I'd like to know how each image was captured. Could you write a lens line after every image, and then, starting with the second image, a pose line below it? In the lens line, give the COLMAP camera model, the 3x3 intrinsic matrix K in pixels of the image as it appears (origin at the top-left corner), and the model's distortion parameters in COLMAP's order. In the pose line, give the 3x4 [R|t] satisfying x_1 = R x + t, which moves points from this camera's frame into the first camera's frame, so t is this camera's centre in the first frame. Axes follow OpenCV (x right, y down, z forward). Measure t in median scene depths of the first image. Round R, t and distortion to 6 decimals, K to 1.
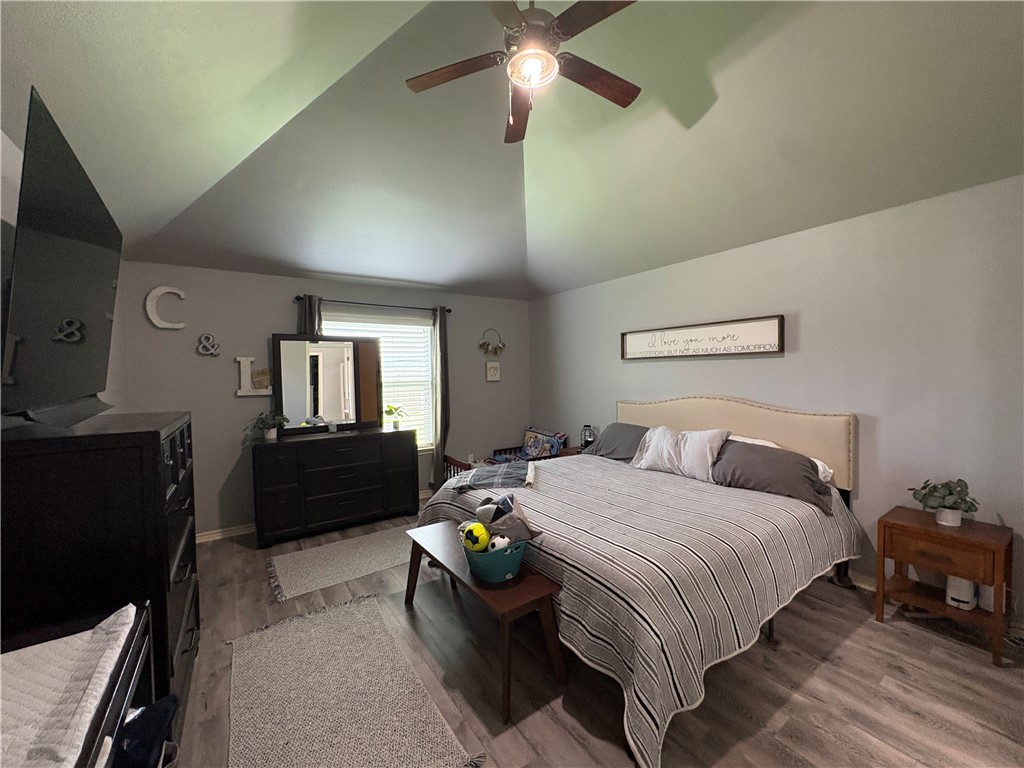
lens RADIAL K [[410.3, 0, 512.0], [0, 410.3, 384.0], [0, 0, 1]] dist [-0.000470, 0.000625]
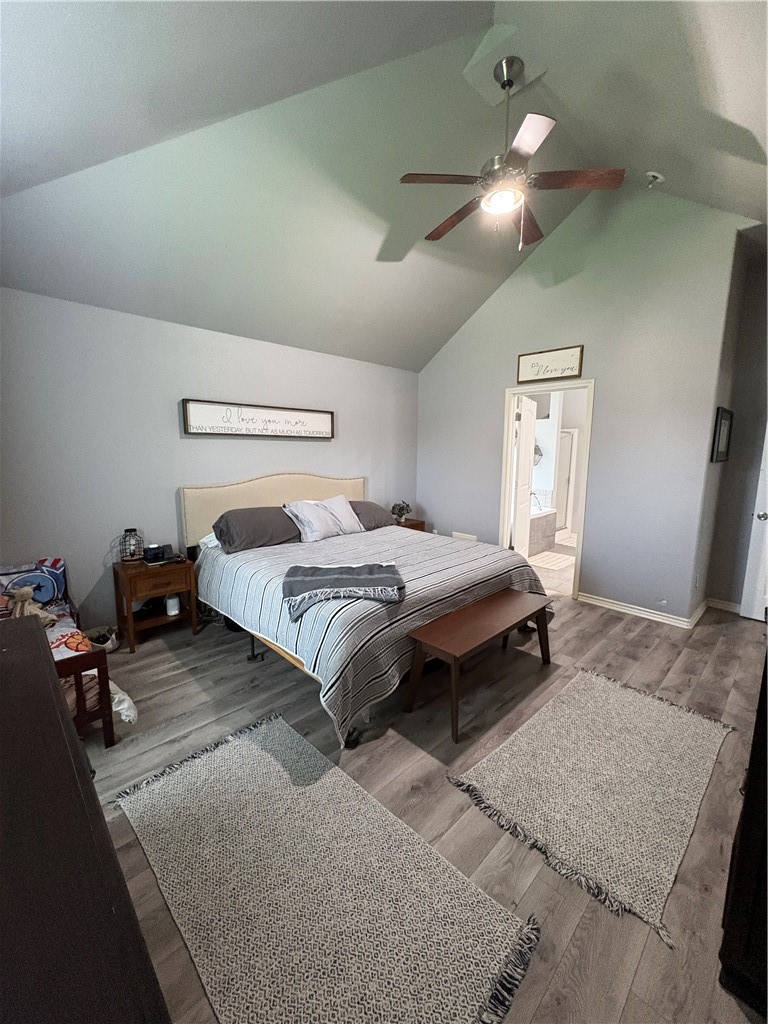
lens RADIAL K [[410.3, 0, 384.0], [0, 410.3, 512.0], [0, 0, 1]] dist [-0.000470, 0.000625]
pose [[-0.168915, -0.130578, 0.976943, -0.707374], [0.023358, 0.990377, 0.136412, -0.011589], [-0.985354, 0.045862, -0.164239, 0.929118]]
